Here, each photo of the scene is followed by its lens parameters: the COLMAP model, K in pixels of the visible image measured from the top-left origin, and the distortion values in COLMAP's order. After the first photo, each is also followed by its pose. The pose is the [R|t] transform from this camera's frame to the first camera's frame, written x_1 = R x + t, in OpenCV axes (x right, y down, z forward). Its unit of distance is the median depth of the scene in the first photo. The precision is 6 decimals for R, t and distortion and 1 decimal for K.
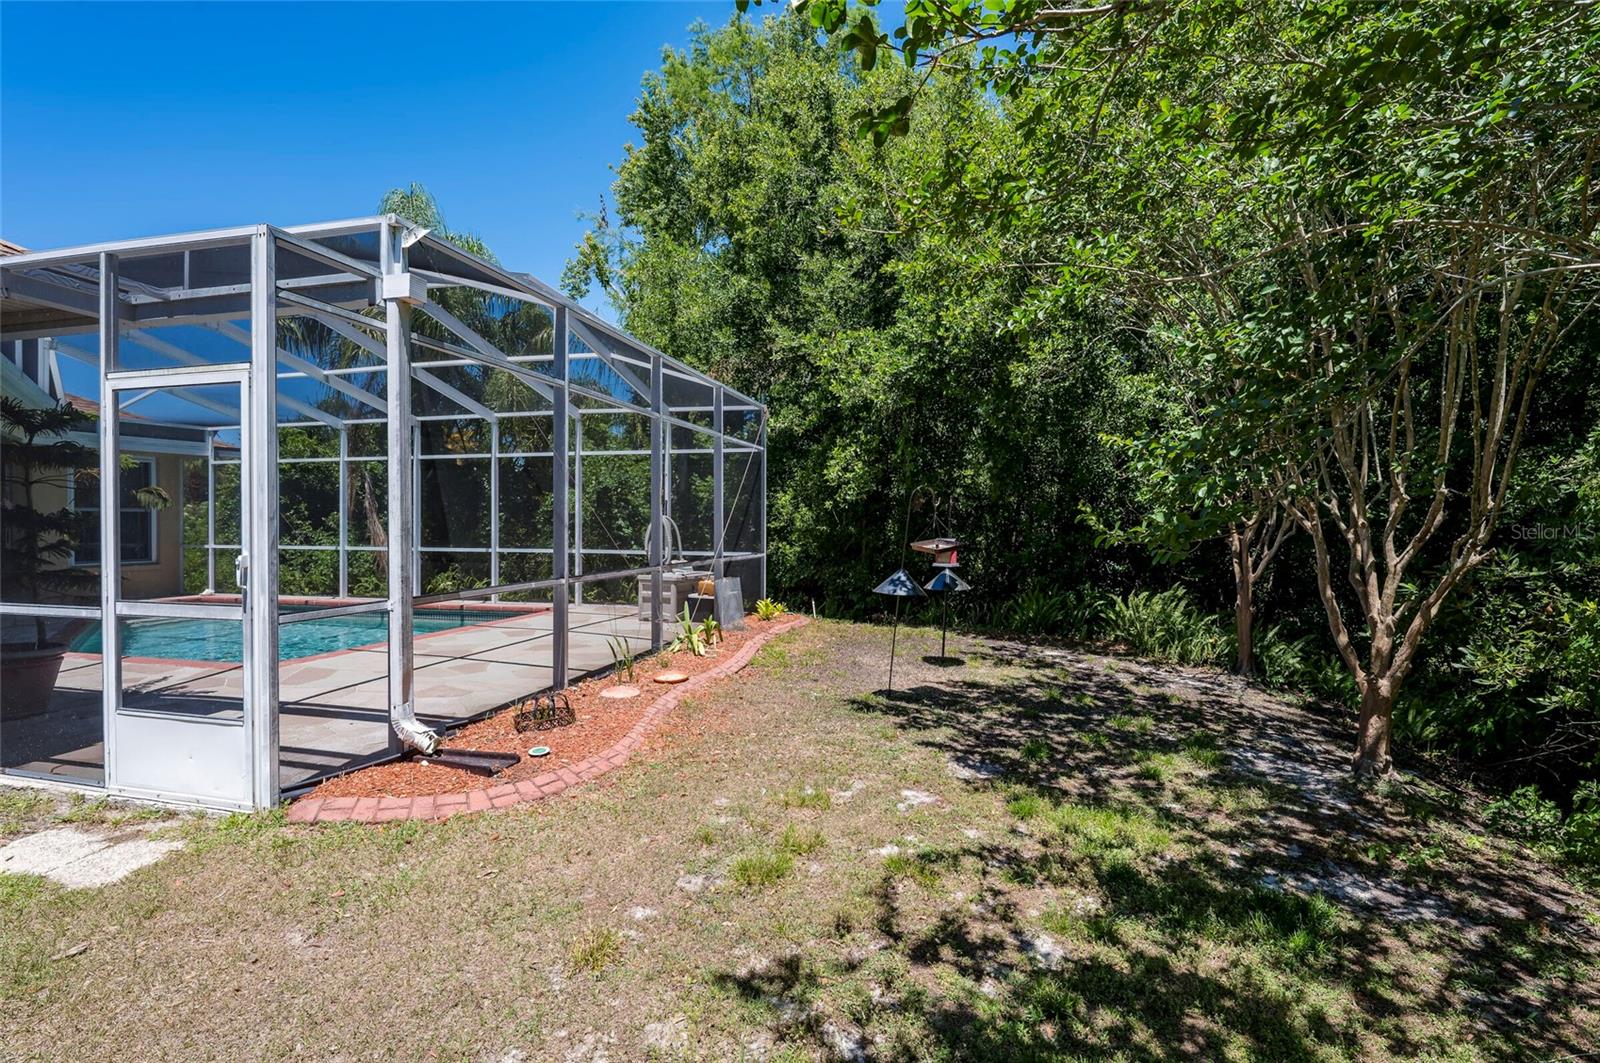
lens RADIAL K [[742.3, 0, 800.0], [0, 742.3, 531.5], [0, 0, 1]] dist [-0.003545, -0.000533]
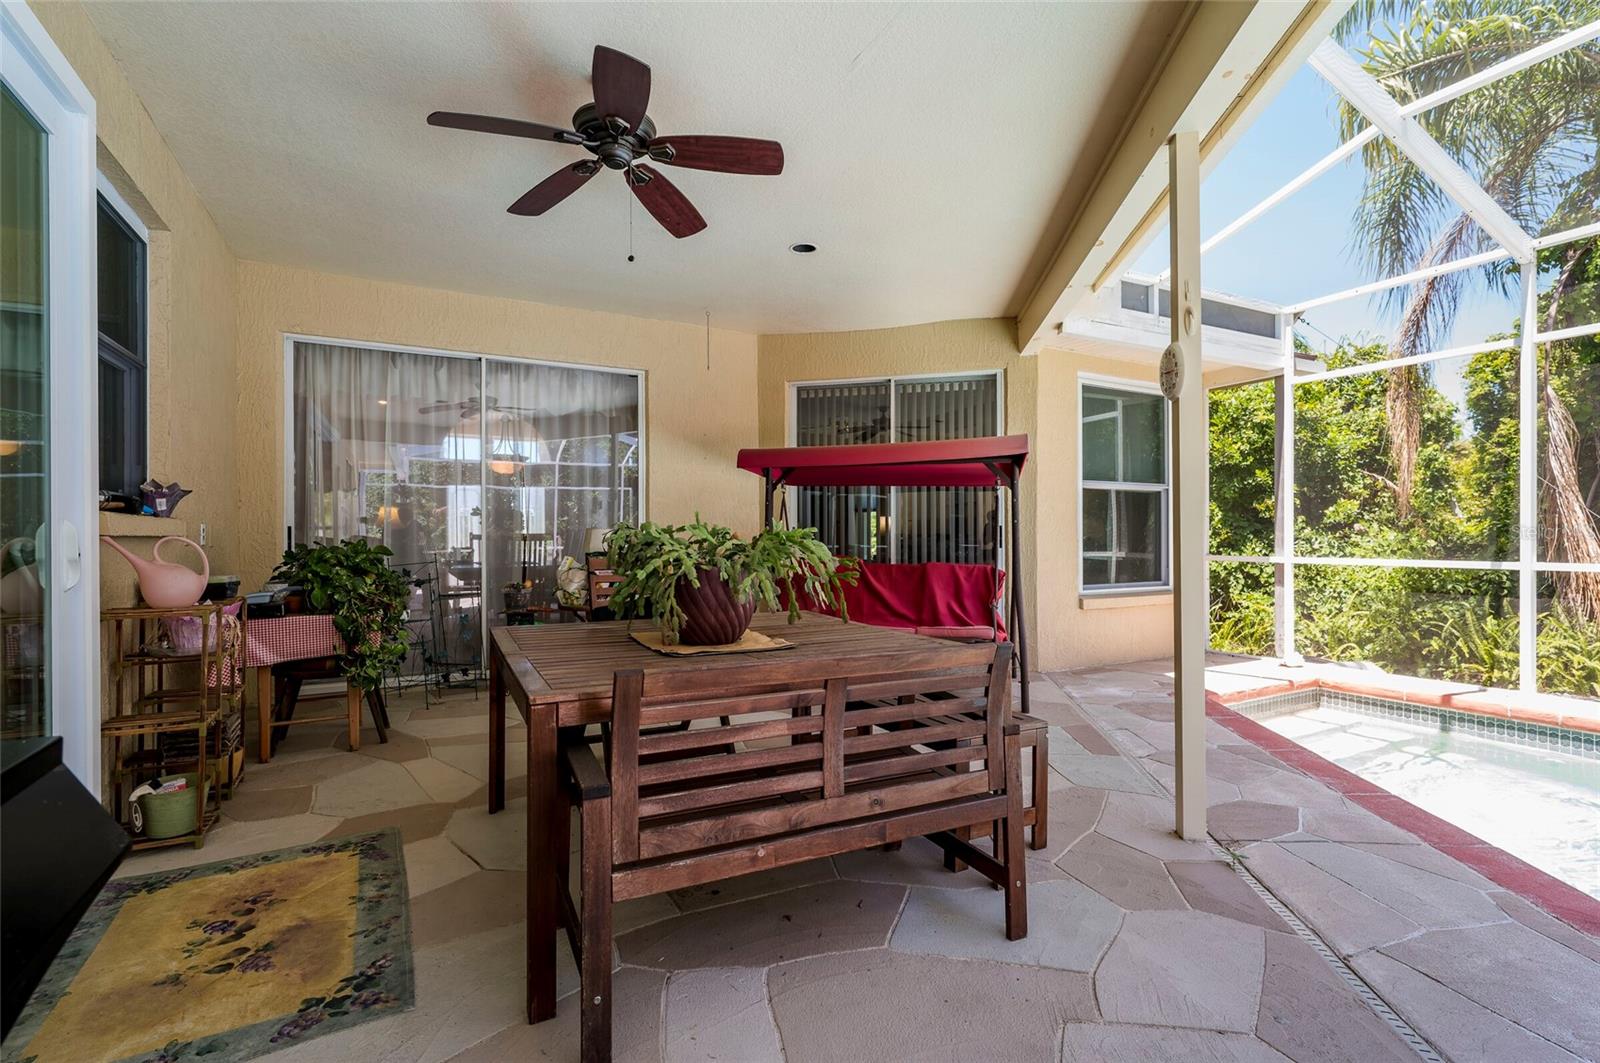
lens RADIAL K [[714.4, 0, 793.0], [0, 714.4, 530.9], [0, 0, 1]] dist [-0.000729, -0.000217]
pose [[0.686404, -0.012026, -0.727121, -0.682658], [-0.001255, 0.999842, -0.017721, 0.009546], [0.727220, 0.013076, 0.686280, 0.461604]]
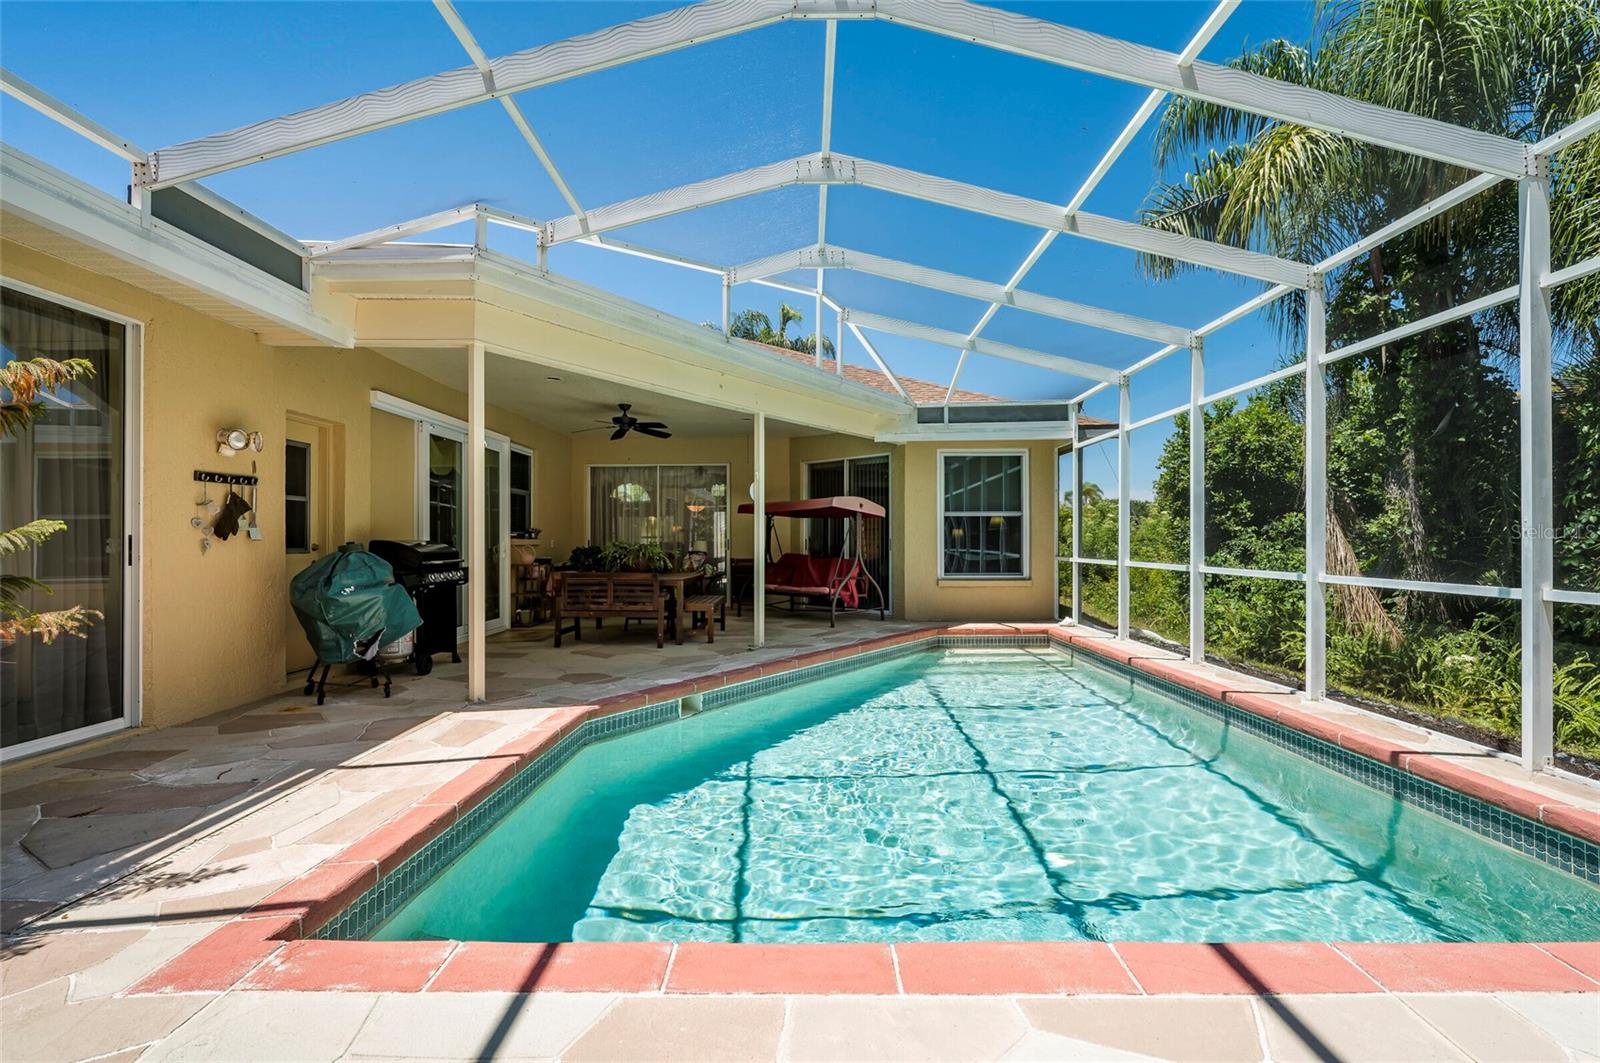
lens RADIAL K [[695.1, 0, 803.7], [0, 695.1, 535.5], [0, 0, 1]] dist [-0.002434, -0.000646]
pose [[0.256916, -0.012851, -0.966348, -0.194080], [-0.004948, 0.999881, -0.014613, 0.006867], [0.966421, 0.008536, 0.256822, 0.560473]]
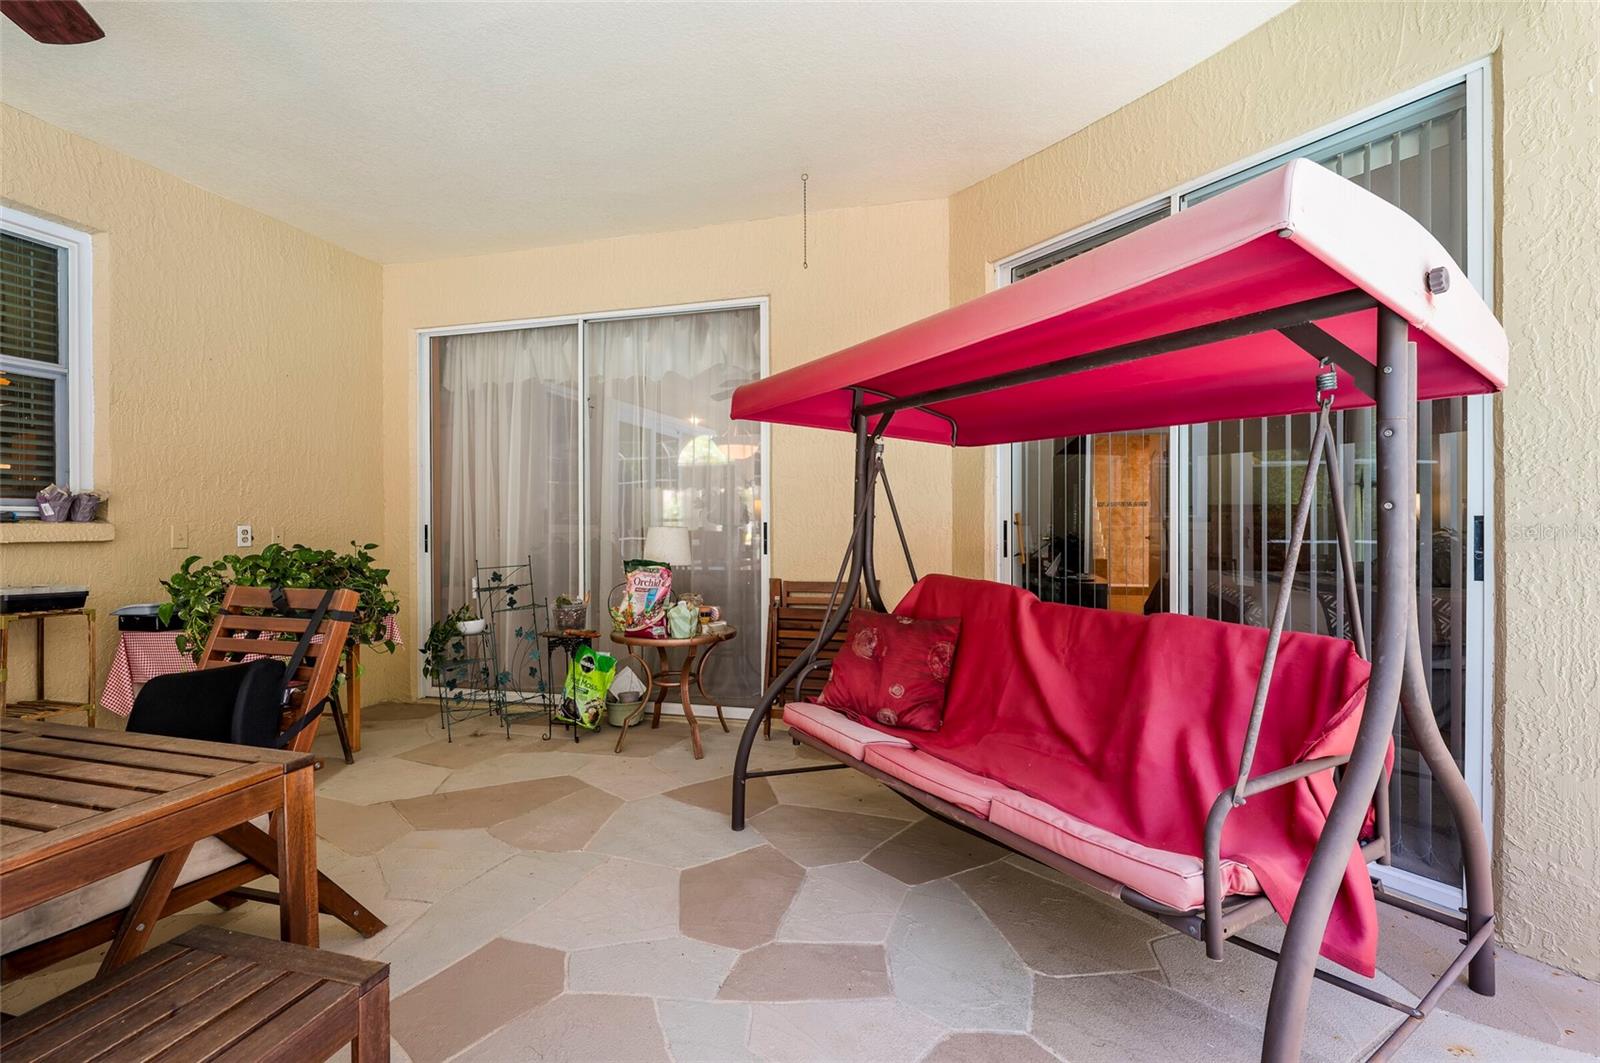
lens RADIAL K [[714.4, 0, 793.0], [0, 714.4, 530.9], [0, 0, 1]] dist [-0.000729, -0.000217]
pose [[-0.008904, 0.004042, -0.999952, -0.761599], [-0.006228, 0.999972, 0.004097, 0.001432], [0.999941, 0.006264, -0.008878, 0.707956]]
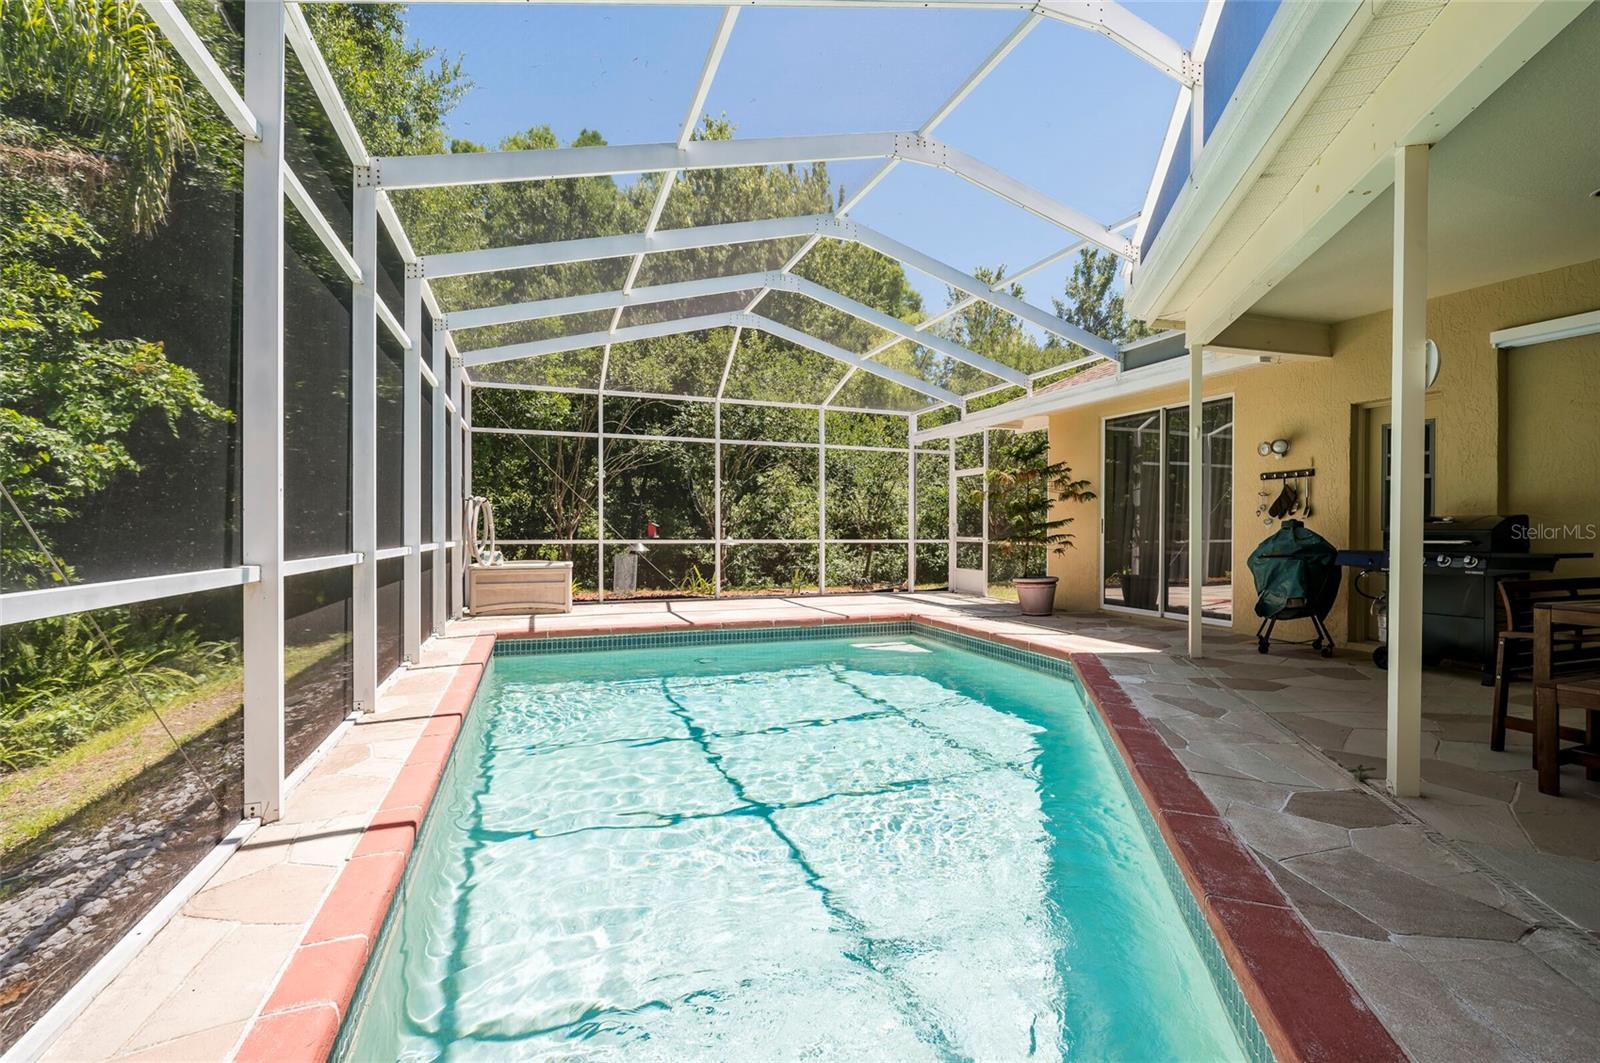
lens RADIAL K [[714.4, 0, 793.0], [0, 714.4, 530.9], [0, 0, 1]] dist [-0.000729, -0.000217]
pose [[-0.568915, -0.010537, 0.822329, -0.816869], [-0.000711, 0.999924, 0.012320, 0.007445], [-0.822396, 0.006425, -0.568879, 0.930472]]
